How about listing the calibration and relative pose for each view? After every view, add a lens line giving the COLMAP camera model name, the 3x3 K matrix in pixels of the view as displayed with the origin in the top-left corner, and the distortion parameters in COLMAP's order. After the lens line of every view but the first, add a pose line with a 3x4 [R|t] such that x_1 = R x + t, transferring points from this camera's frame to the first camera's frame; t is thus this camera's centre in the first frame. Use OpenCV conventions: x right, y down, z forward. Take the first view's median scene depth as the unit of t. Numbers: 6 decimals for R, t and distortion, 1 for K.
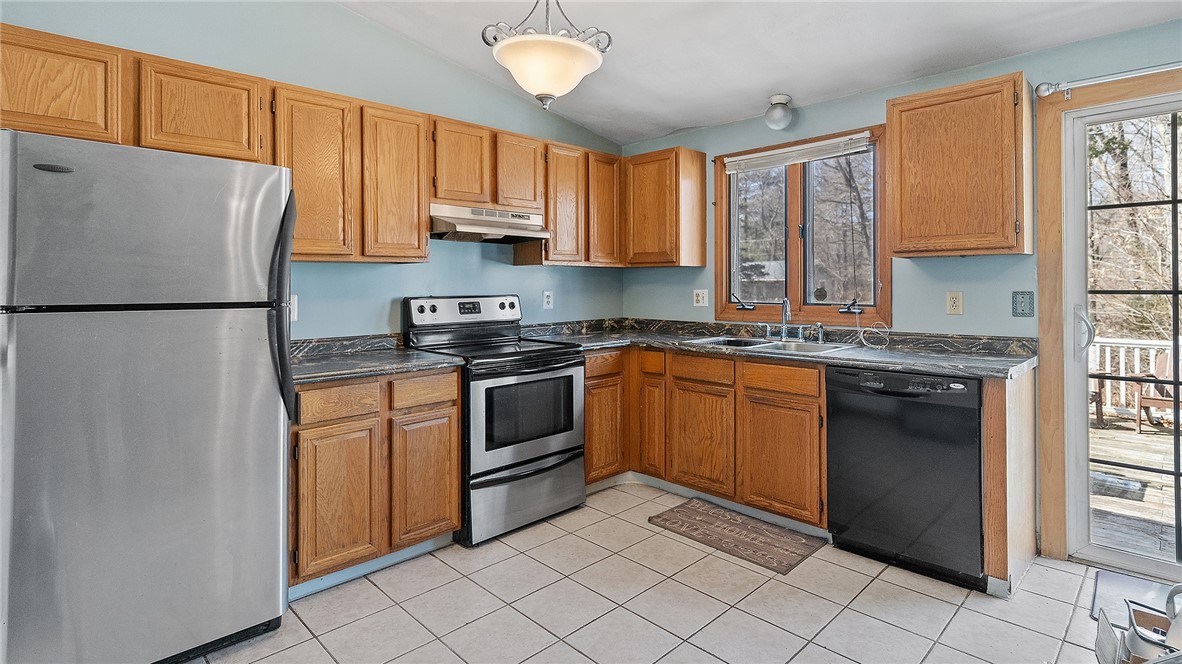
lens RADIAL K [[575.9, 0, 586.7], [0, 575.9, 285.2], [0, 0, 1]] dist [0.002966, 0.001310]
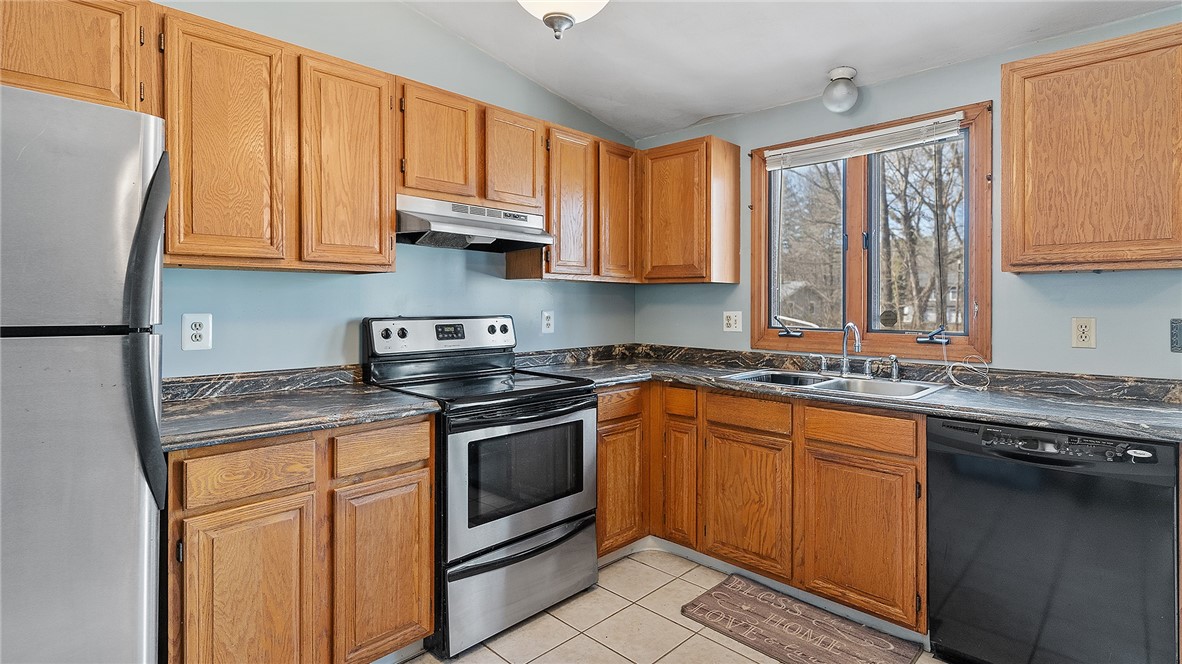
lens RADIAL K [[575.9, 0, 591.1], [0, 575.9, 326.2], [0, 0, 1]] dist [0.002966, 0.001310]
pose [[0.999617, 0.009538, 0.025967, -0.035289], [-0.010509, 0.999241, 0.037519, 0.000096], [-0.025590, -0.037778, 0.998958, 0.237231]]
